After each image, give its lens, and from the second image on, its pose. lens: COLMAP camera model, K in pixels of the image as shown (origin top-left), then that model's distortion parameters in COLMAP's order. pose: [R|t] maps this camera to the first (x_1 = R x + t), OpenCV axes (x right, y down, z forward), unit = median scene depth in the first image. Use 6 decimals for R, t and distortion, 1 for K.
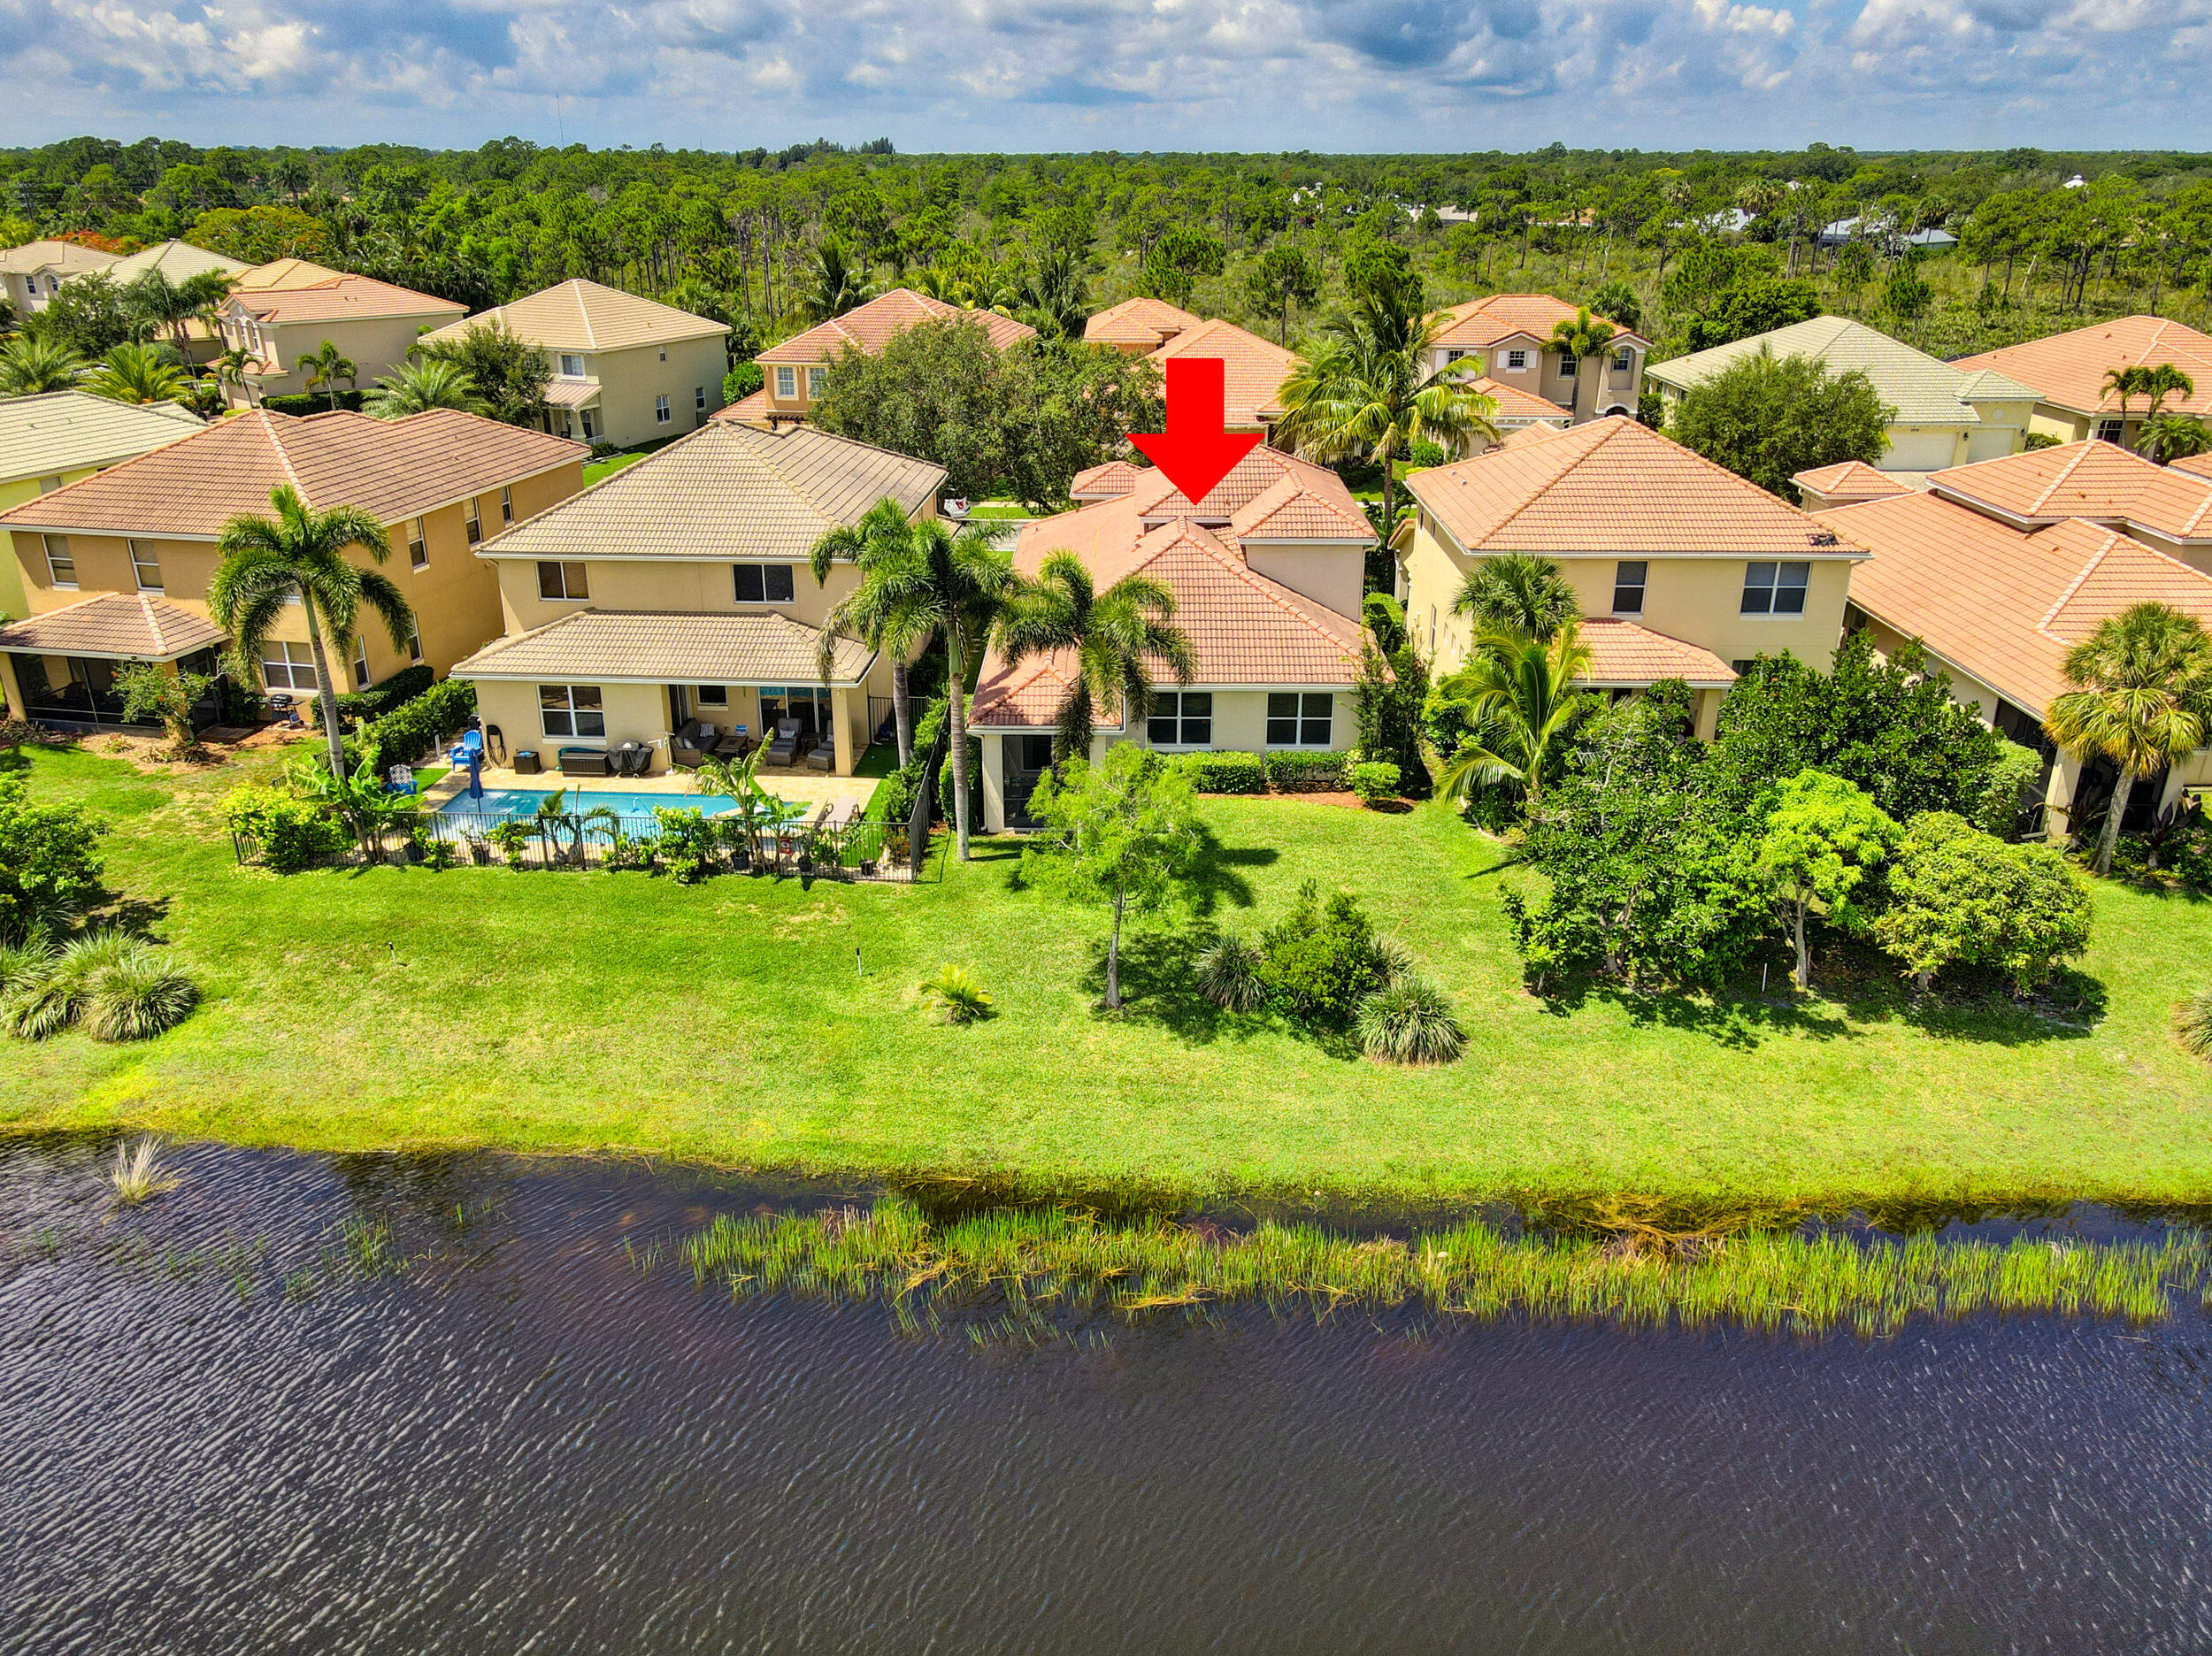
lens RADIAL K [[1636.3, 0, 1098.5], [0, 1636.3, 822.9], [0, 0, 1]] dist [0.012738, 0.009774]
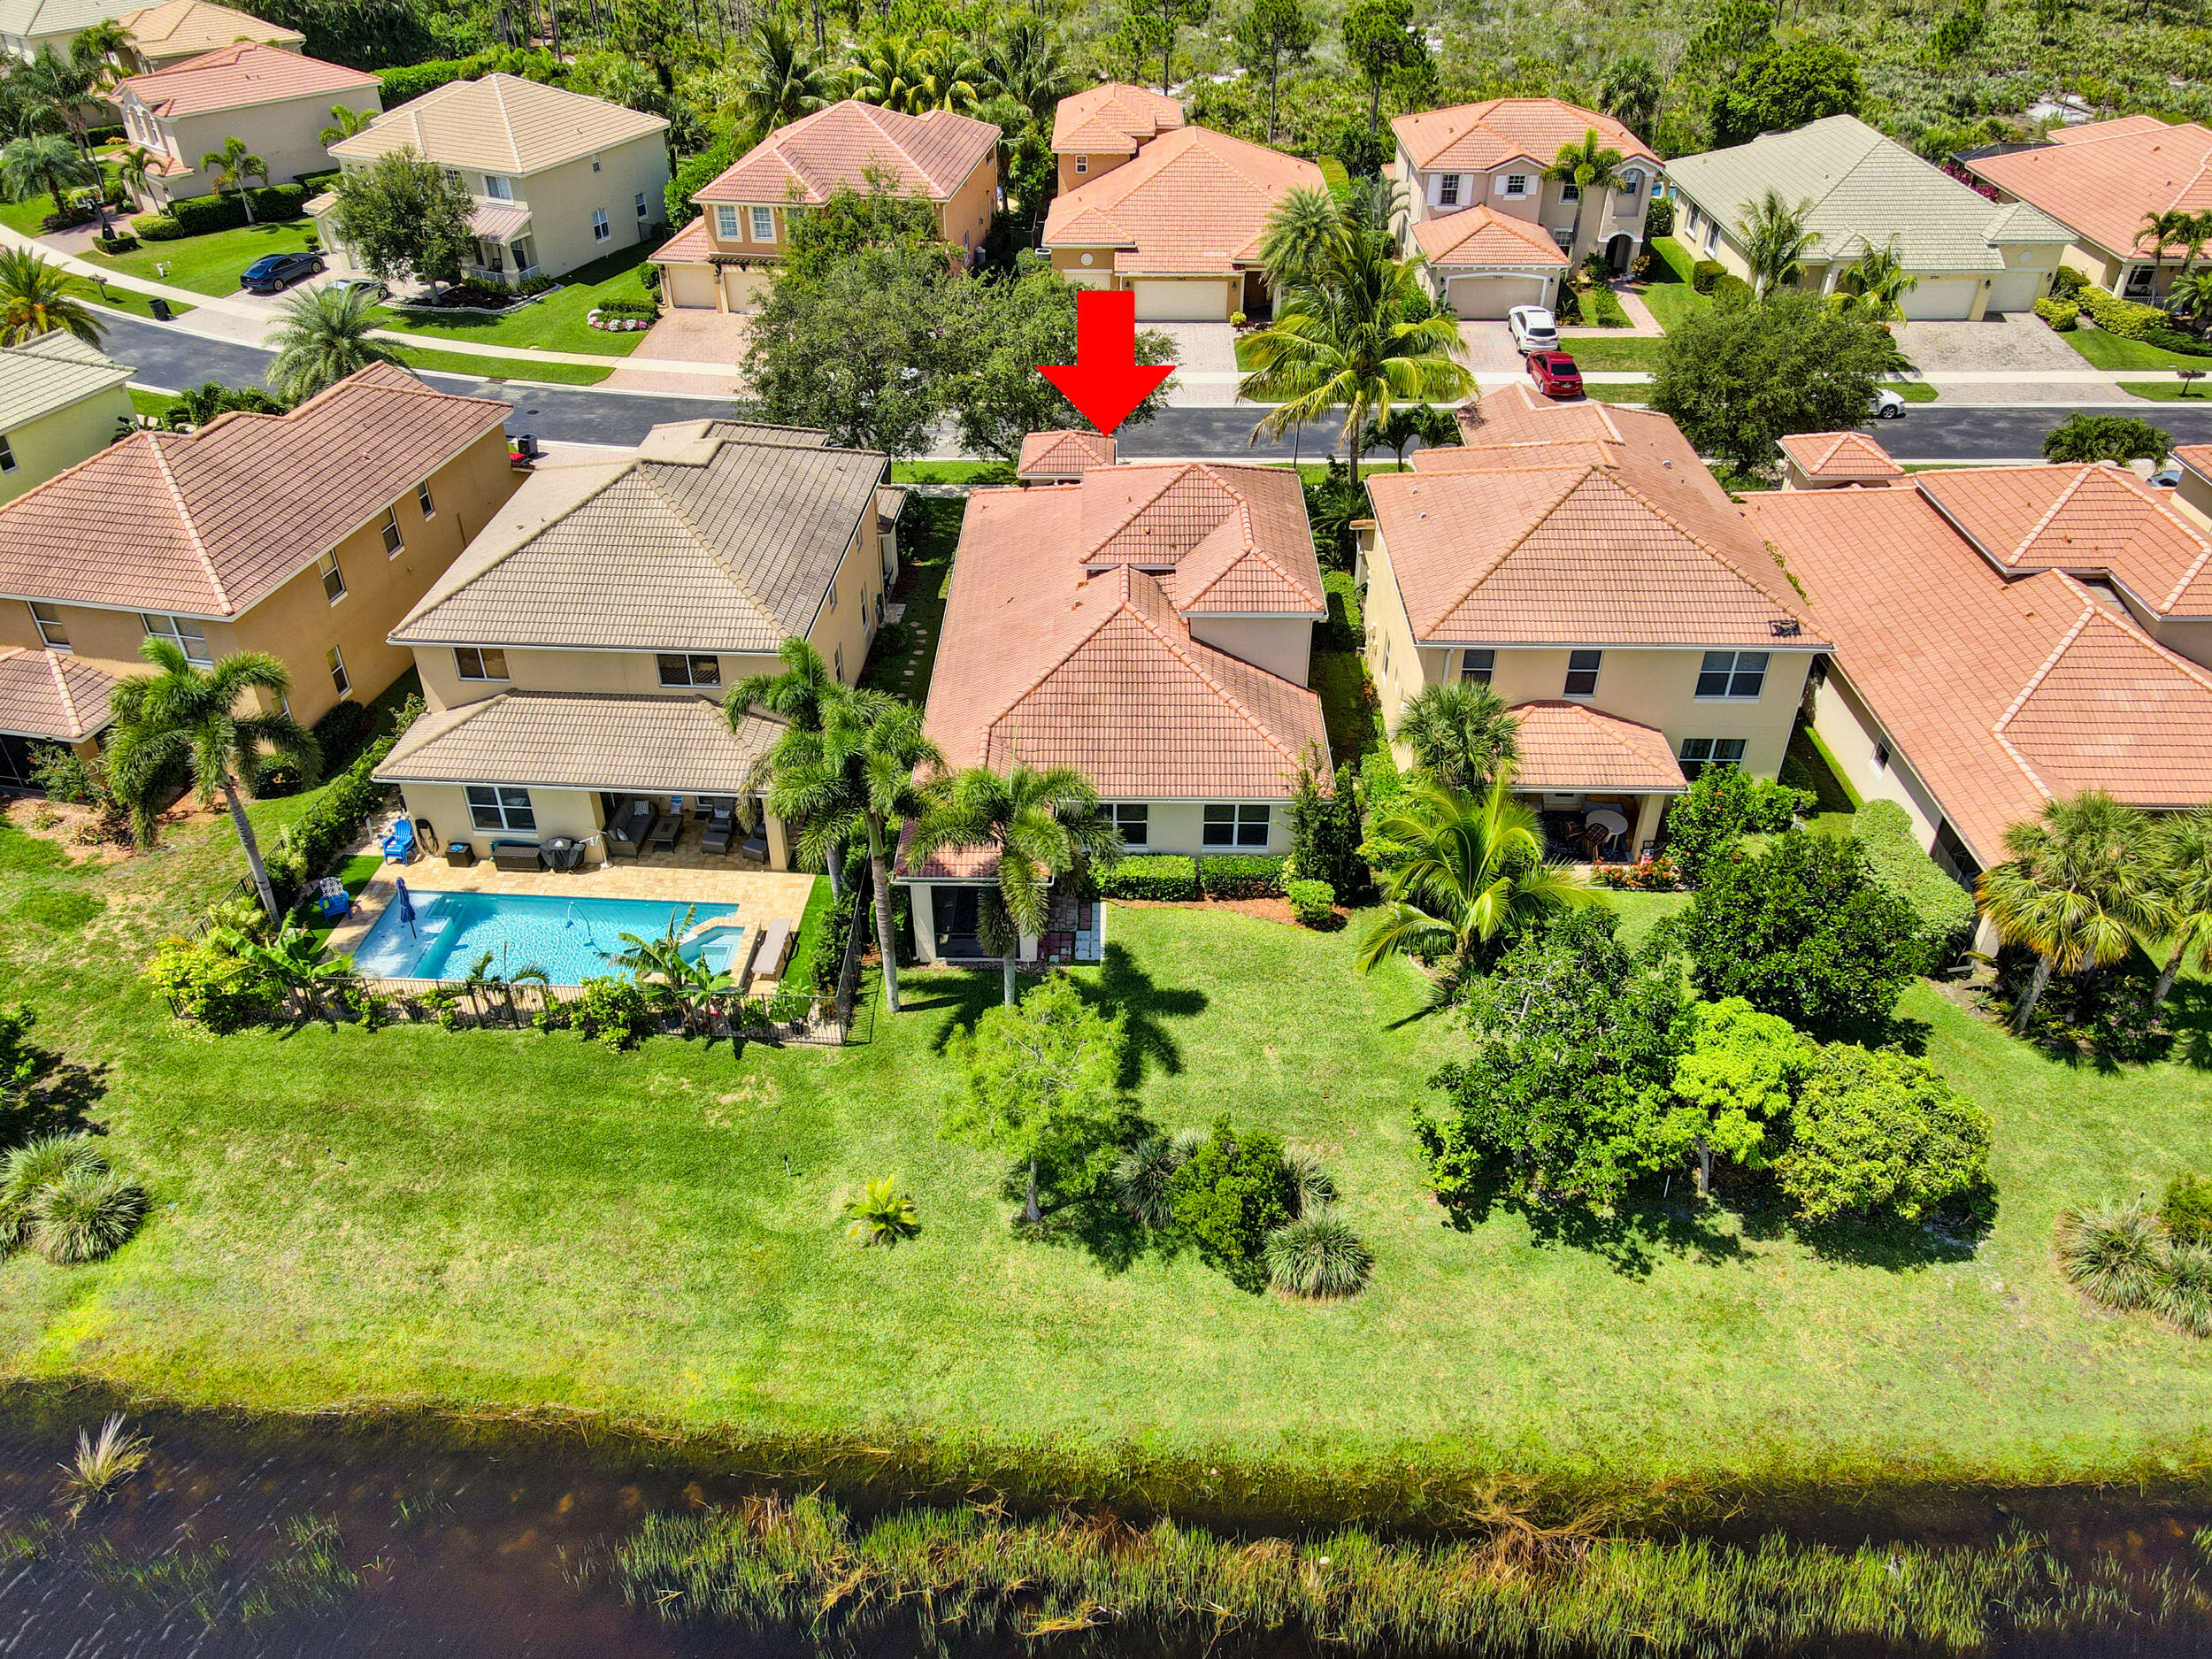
lens RADIAL K [[1613.8, 0, 1098.5], [0, 1613.8, 834.1], [0, 0, 1]] dist [0.025241, -0.006634]
pose [[1.000000, -0.000314, -0.000121, 0.048253], [0.000333, 0.973805, 0.227386, -0.341277], [0.000047, -0.227386, 0.973805, 0.058397]]
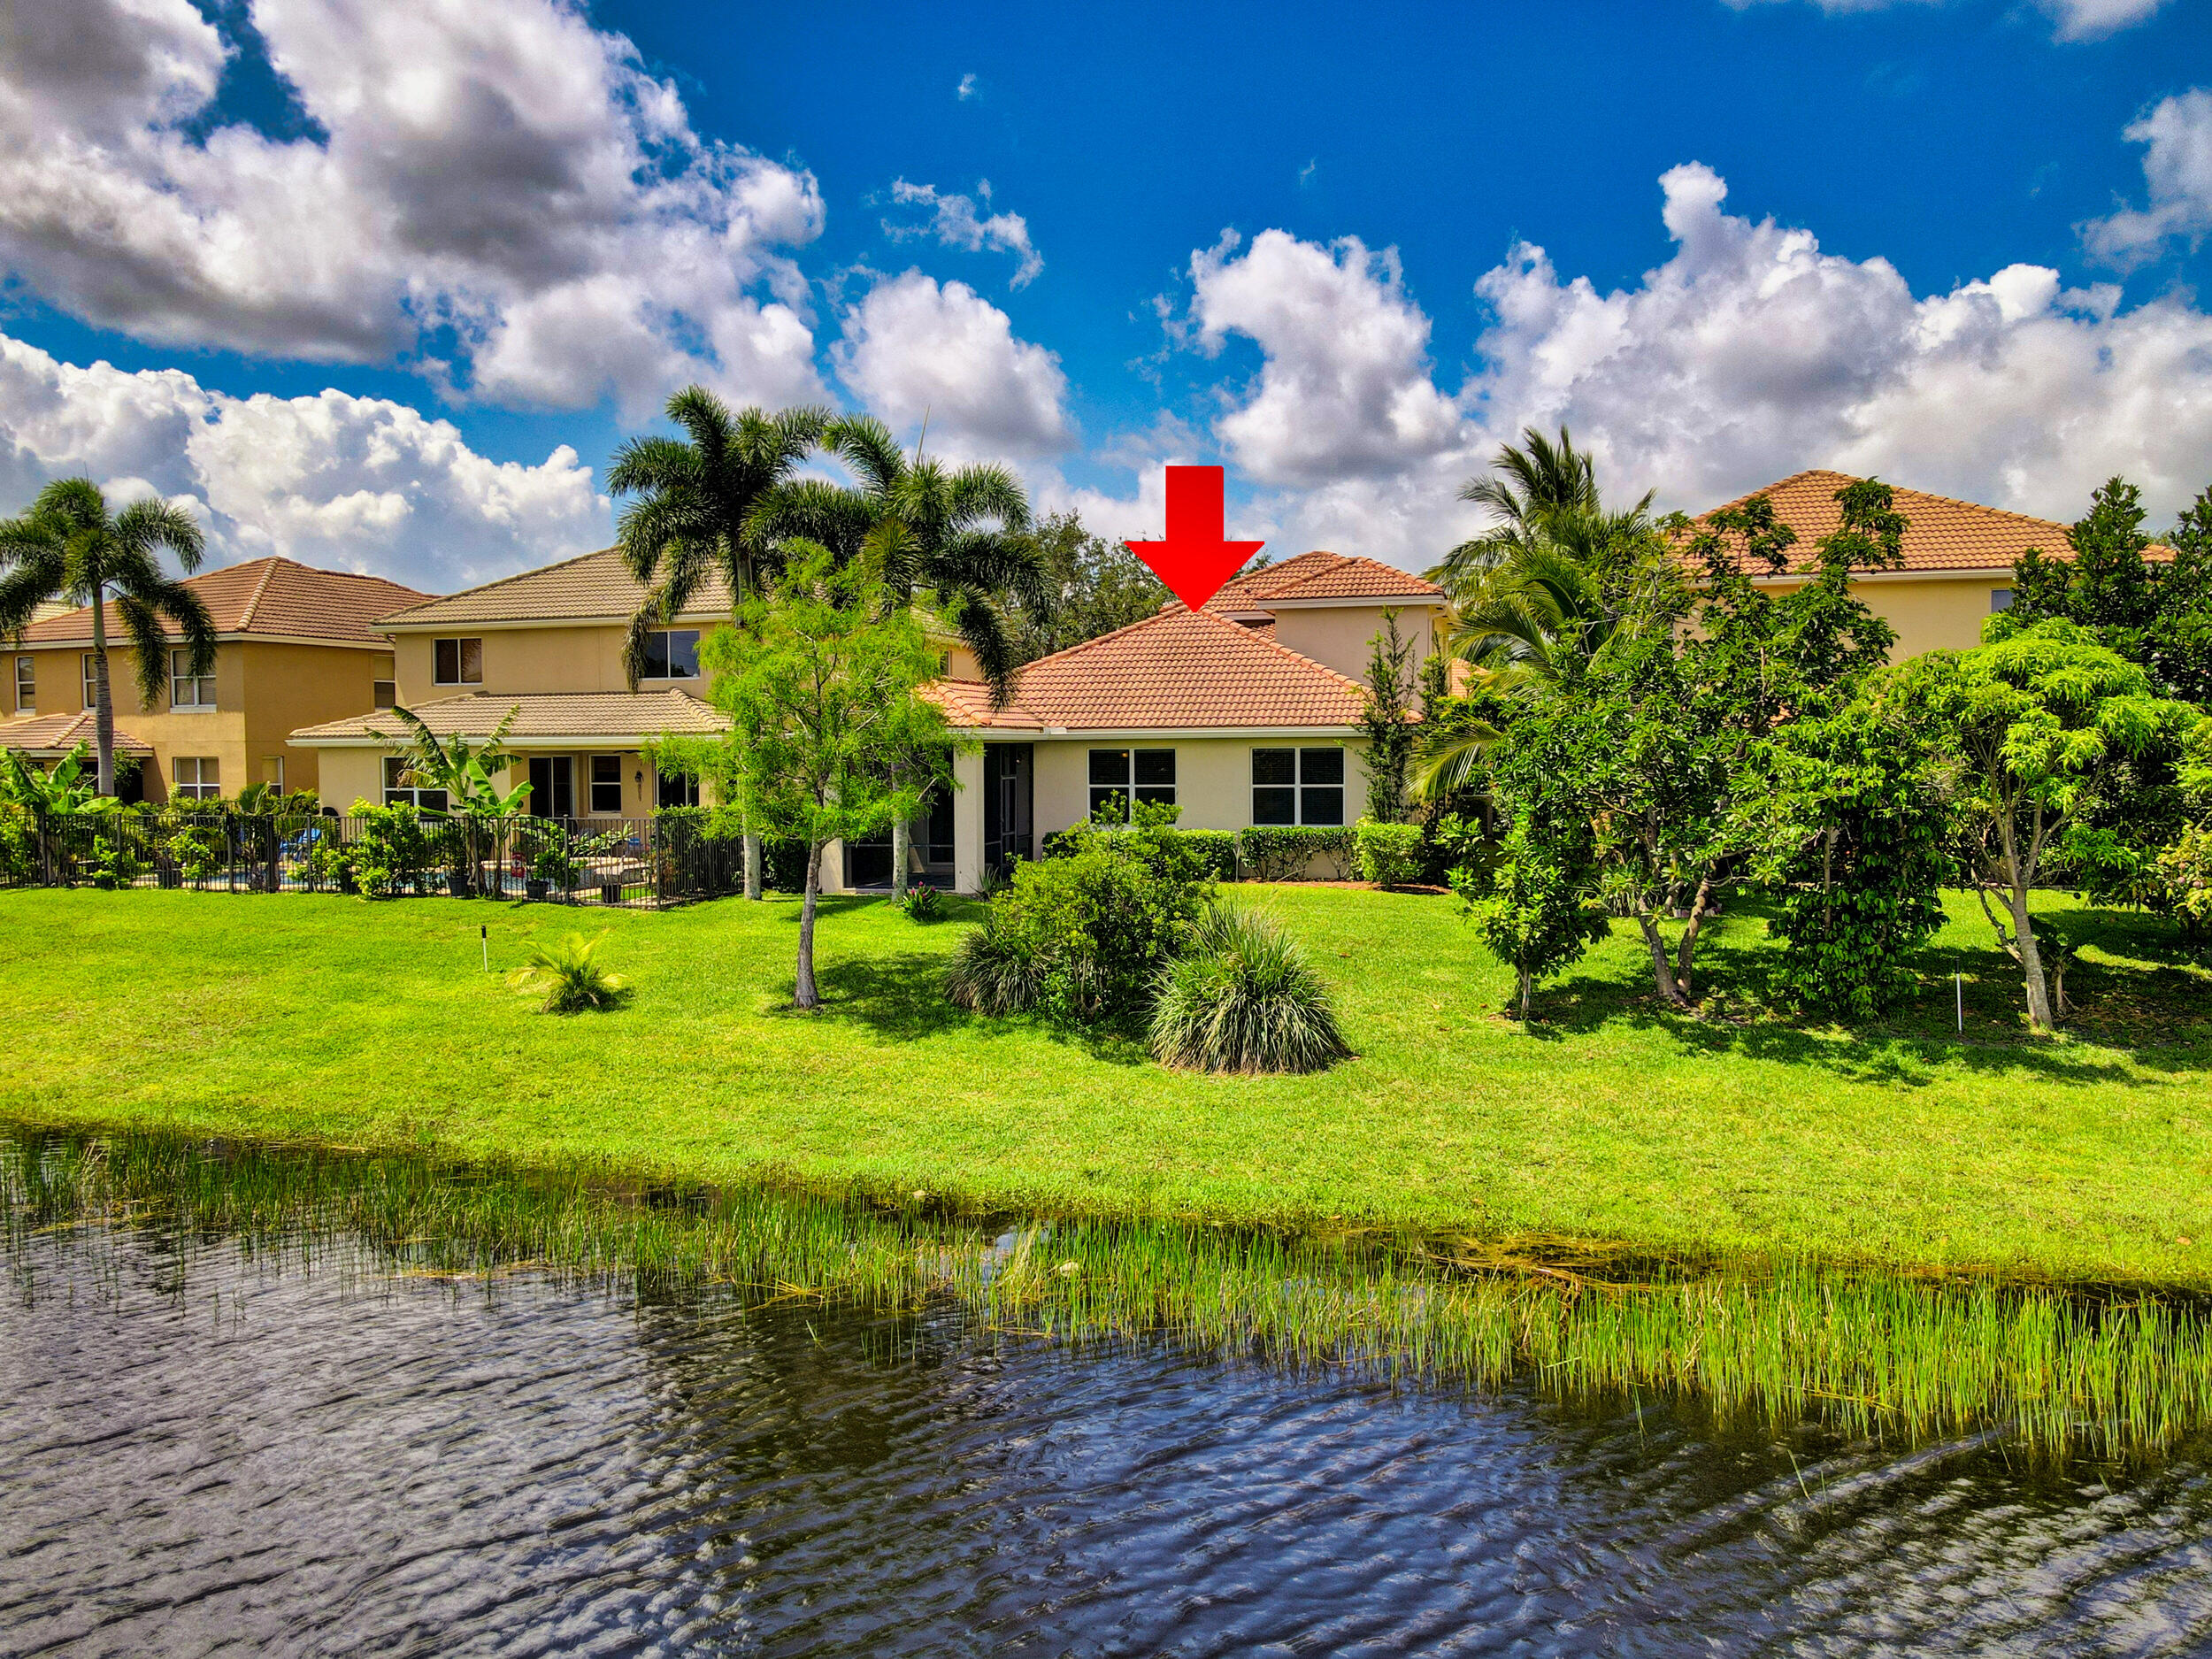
lens RADIAL K [[1593.7, 0, 1106.0], [0, 1593.7, 829.5], [0, 0, 1]] dist [-0.001201, 0.004744]
pose [[0.970173, 0.003763, -0.242385, 0.254561], [-0.084986, 0.941700, -0.325544, 0.226243], [0.227029, 0.336433, 0.913931, 0.431231]]
